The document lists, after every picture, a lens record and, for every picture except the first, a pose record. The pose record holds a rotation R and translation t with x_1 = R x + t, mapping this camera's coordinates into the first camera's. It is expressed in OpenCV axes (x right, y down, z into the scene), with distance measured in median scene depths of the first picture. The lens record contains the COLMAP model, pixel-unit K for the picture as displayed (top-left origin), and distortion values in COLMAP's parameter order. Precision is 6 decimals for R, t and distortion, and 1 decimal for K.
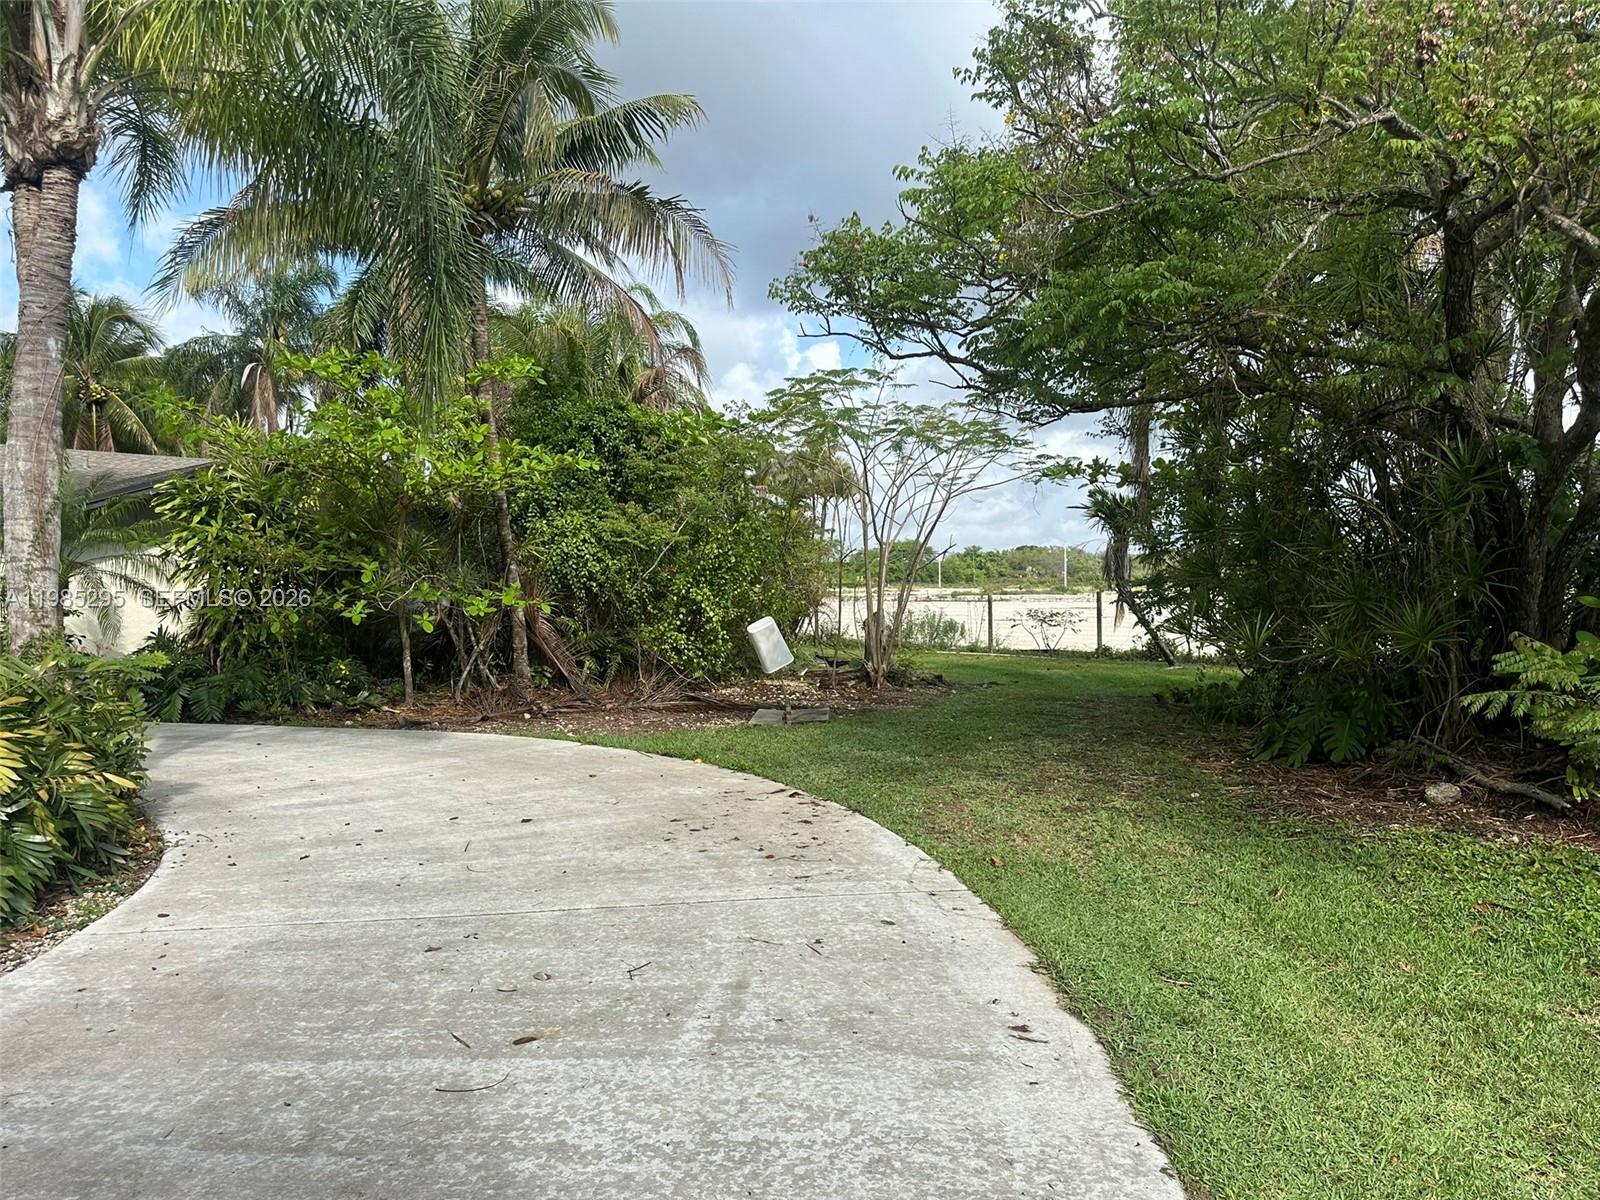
lens RADIAL K [[1113.0, 0, 752.6], [0, 1113.0, 603.3], [0, 0, 1]] dist [0.047032, -0.074821]
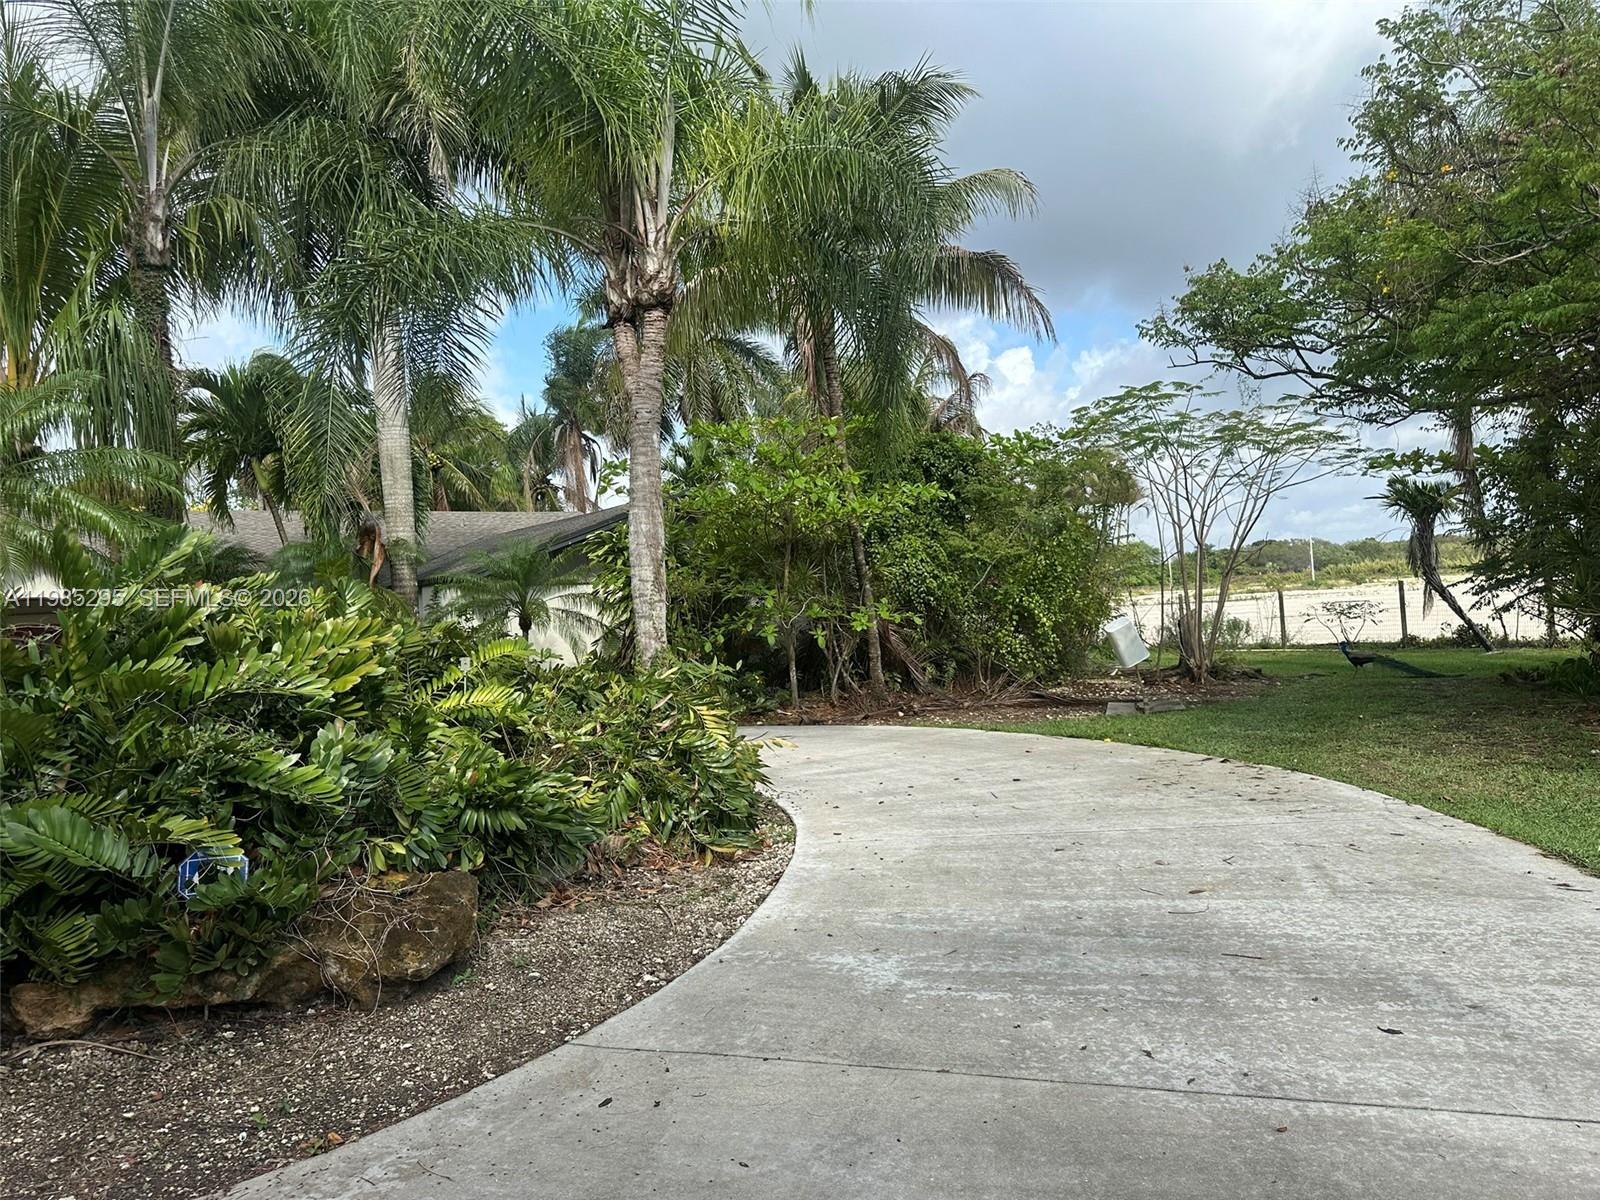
lens RADIAL K [[1113.0, 0, 732.7], [0, 1113.0, 605.9], [0, 0, 1]] dist [0.047032, -0.074821]
pose [[0.979043, -0.054797, -0.196144, -0.121101], [0.051637, 0.998441, -0.021193, 0.003839], [0.197000, 0.010620, 0.980346, -0.140036]]
